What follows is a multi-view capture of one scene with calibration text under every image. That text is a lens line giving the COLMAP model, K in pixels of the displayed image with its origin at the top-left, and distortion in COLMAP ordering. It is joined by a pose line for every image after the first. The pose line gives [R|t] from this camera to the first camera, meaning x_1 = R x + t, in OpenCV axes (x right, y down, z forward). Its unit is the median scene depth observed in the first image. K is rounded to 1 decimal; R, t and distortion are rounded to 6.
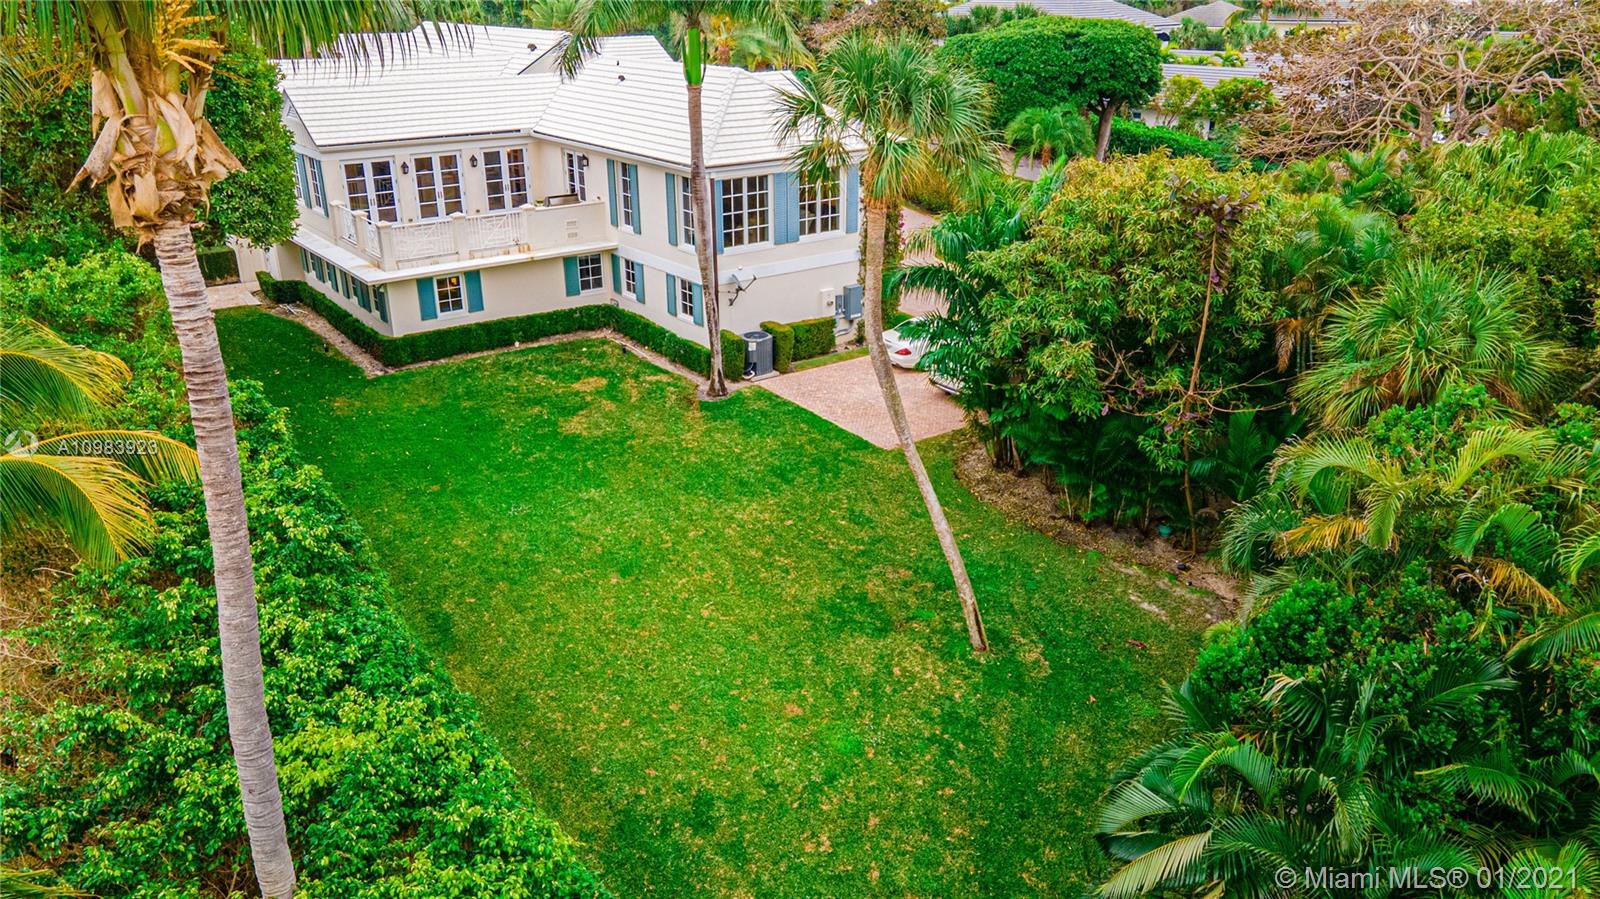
lens RADIAL K [[1152.4, 0, 801.7], [0, 1152.4, 445.9], [0, 0, 1]] dist [0.003013, -0.000849]
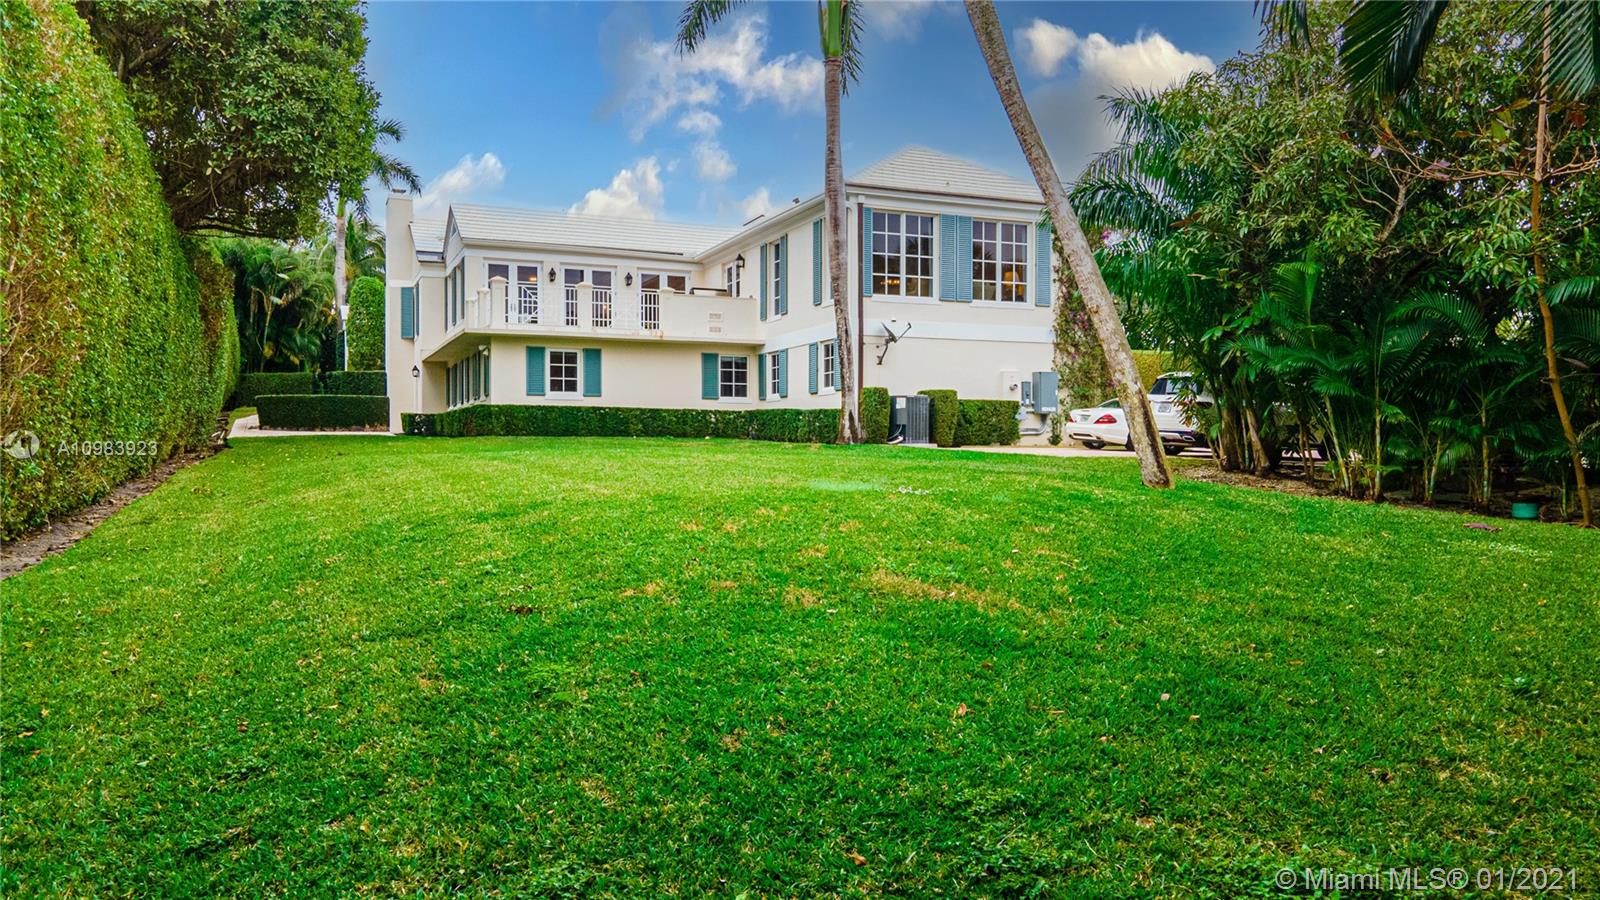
lens RADIAL K [[1152.4, 0, 794.1], [0, 1152.4, 455.4], [0, 0, 1]] dist [0.003013, -0.000849]
pose [[0.969395, -0.000147, -0.245507, 0.074474], [-0.094237, 0.923175, -0.372649, 0.231894], [0.226701, 0.384380, 0.894907, 0.288770]]
